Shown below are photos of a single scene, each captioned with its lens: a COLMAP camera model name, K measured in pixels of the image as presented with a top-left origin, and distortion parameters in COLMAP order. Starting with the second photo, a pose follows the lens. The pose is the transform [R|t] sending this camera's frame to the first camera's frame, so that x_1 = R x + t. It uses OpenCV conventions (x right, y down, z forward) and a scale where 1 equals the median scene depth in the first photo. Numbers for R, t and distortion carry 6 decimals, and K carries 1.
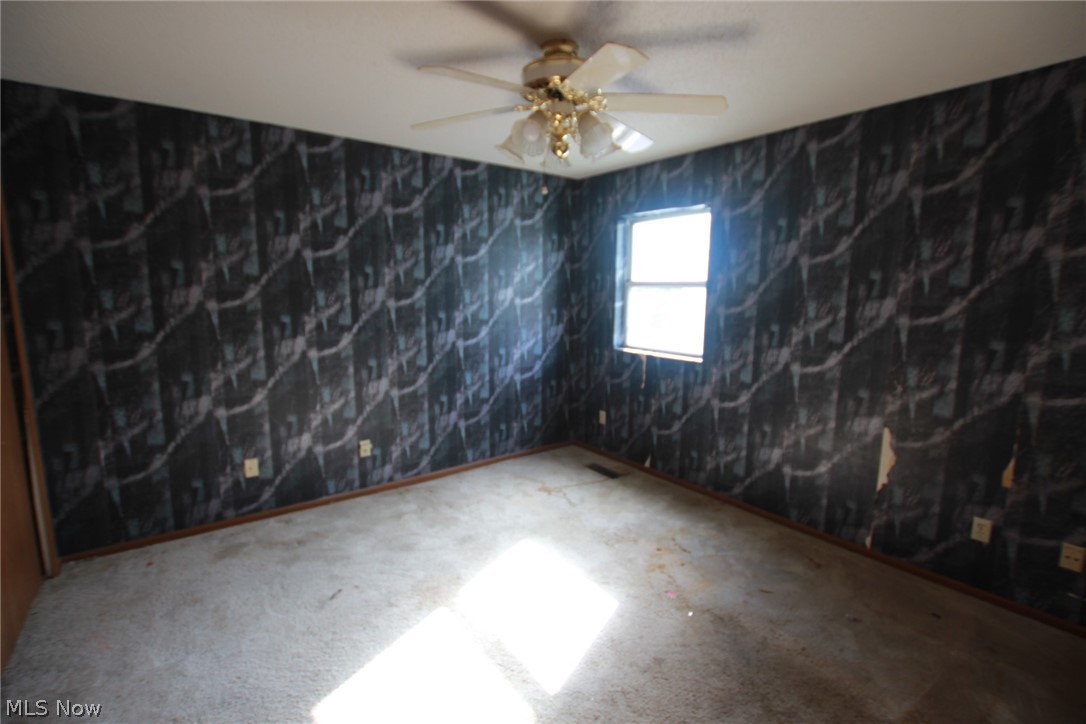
lens RADIAL K [[502.8, 0, 547.9], [0, 502.8, 365.0], [0, 0, 1]] dist [-0.032481, 0.006075]
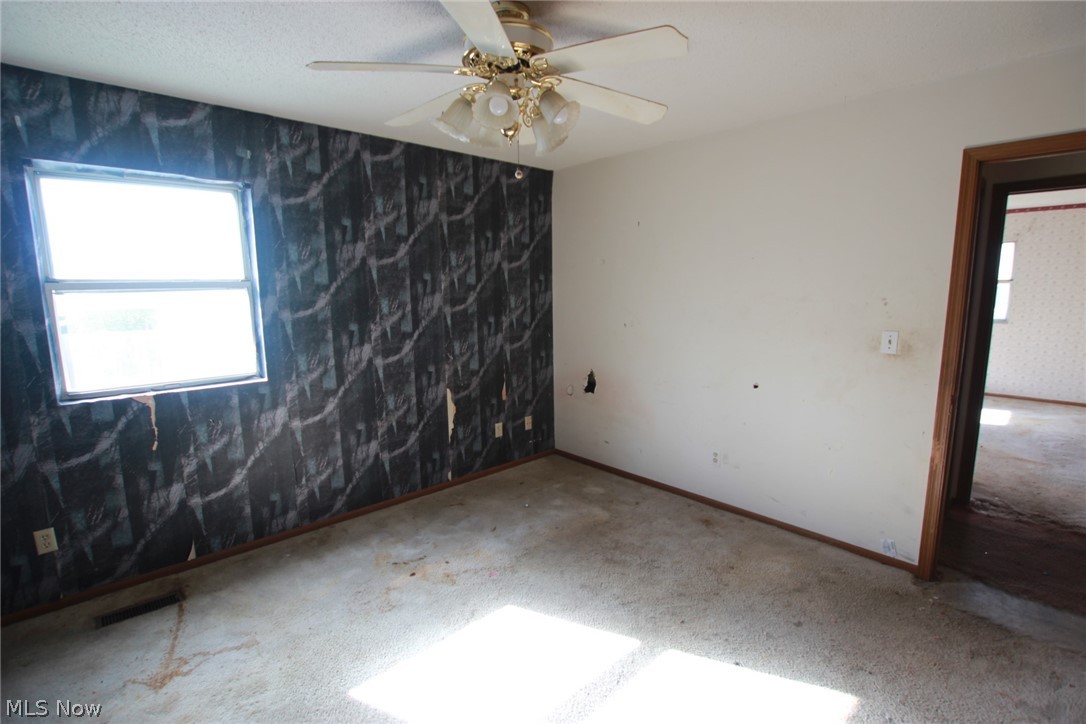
lens RADIAL K [[502.8, 0, 547.9], [0, 502.8, 365.0], [0, 0, 1]] dist [-0.032481, 0.006075]
pose [[-0.099124, -0.160257, 0.982086, -0.581727], [0.157687, 0.971946, 0.174518, -0.112967], [-0.982501, 0.172162, -0.071073, 0.691156]]
